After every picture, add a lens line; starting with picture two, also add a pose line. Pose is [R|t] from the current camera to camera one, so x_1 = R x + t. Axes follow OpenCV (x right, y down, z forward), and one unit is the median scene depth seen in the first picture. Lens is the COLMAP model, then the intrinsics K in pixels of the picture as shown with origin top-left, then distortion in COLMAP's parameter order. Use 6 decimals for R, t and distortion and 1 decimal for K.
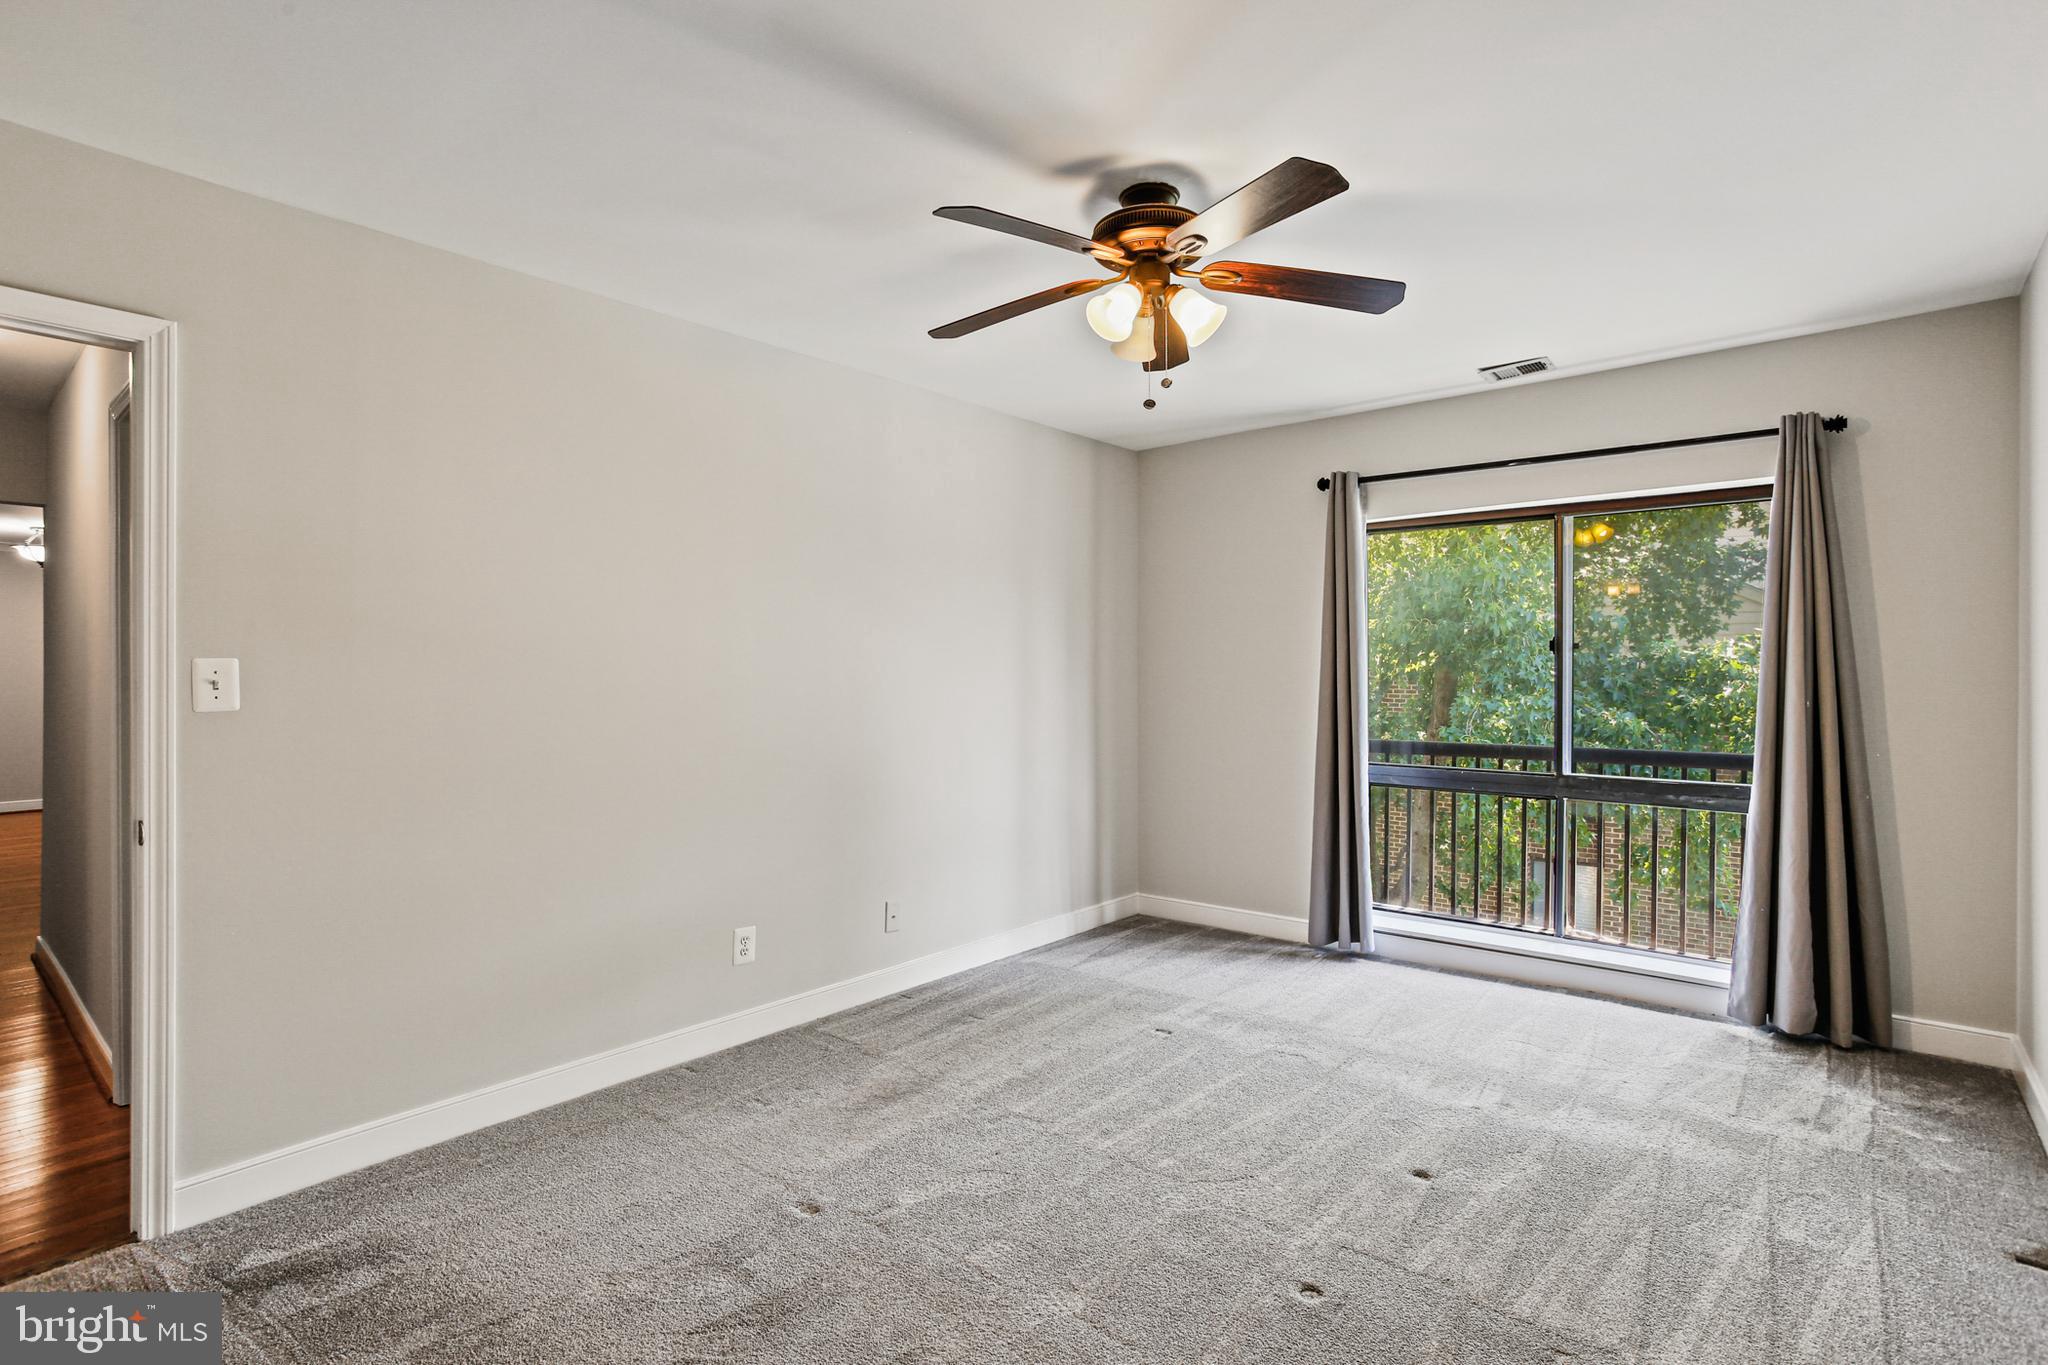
lens RADIAL K [[1001.7, 0, 1021.0], [0, 1001.7, 683.4], [0, 0, 1]] dist [-0.034374, 0.020457]
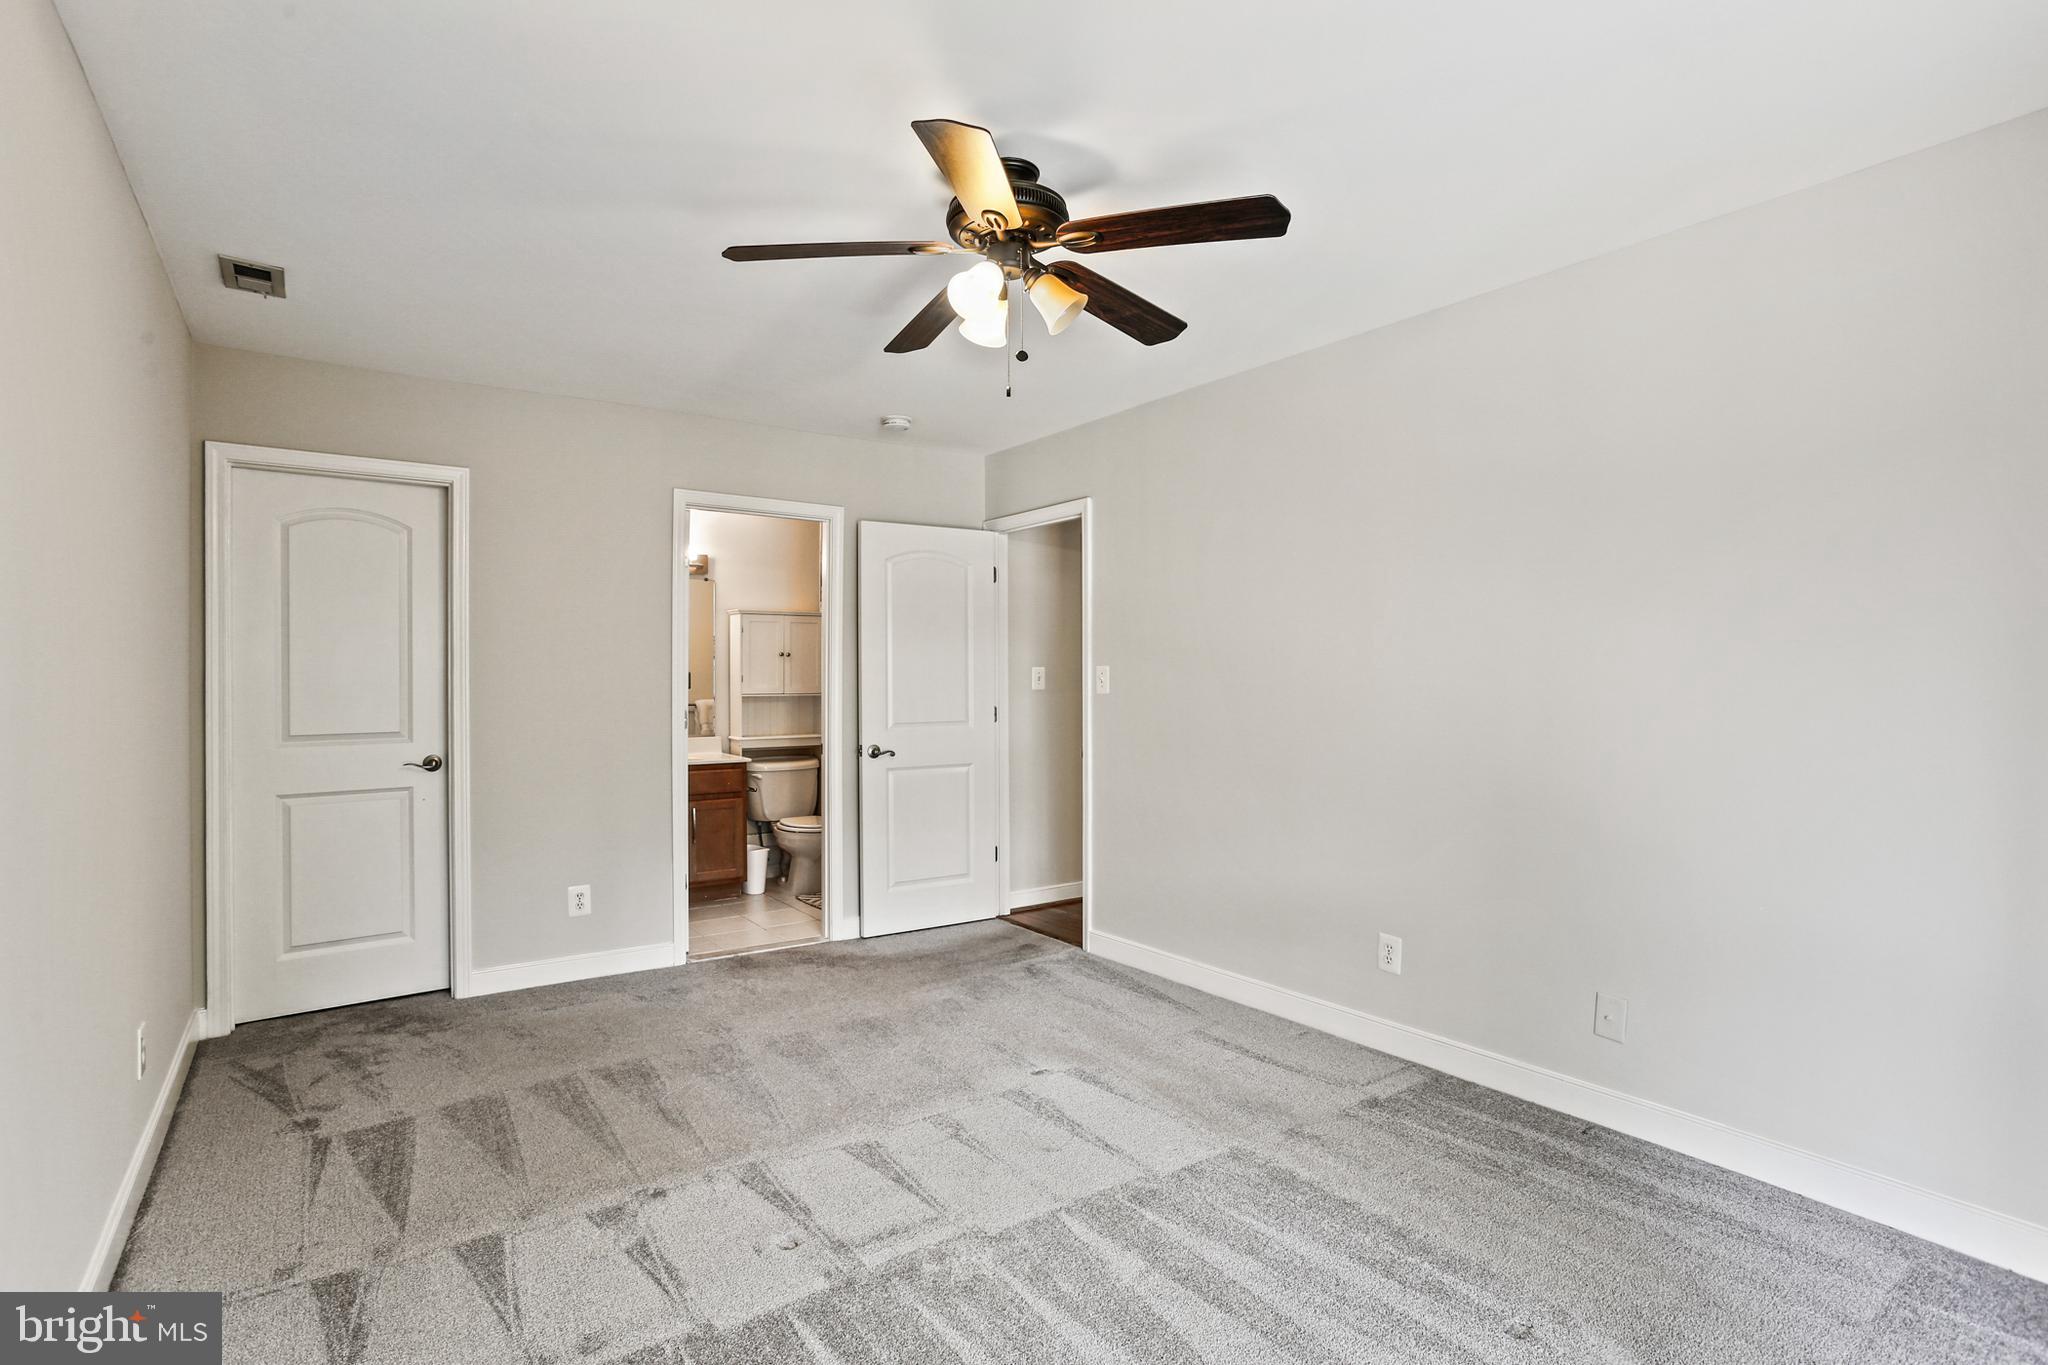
lens RADIAL K [[1001.7, 0, 1024.0], [0, 1001.7, 683.2], [0, 0, 1]] dist [-0.034374, 0.020457]
pose [[-0.228857, 0.011492, -0.973392, 0.792000], [-0.002829, 0.999918, 0.012471, -0.012024], [0.973456, 0.005608, -0.228806, 0.929657]]
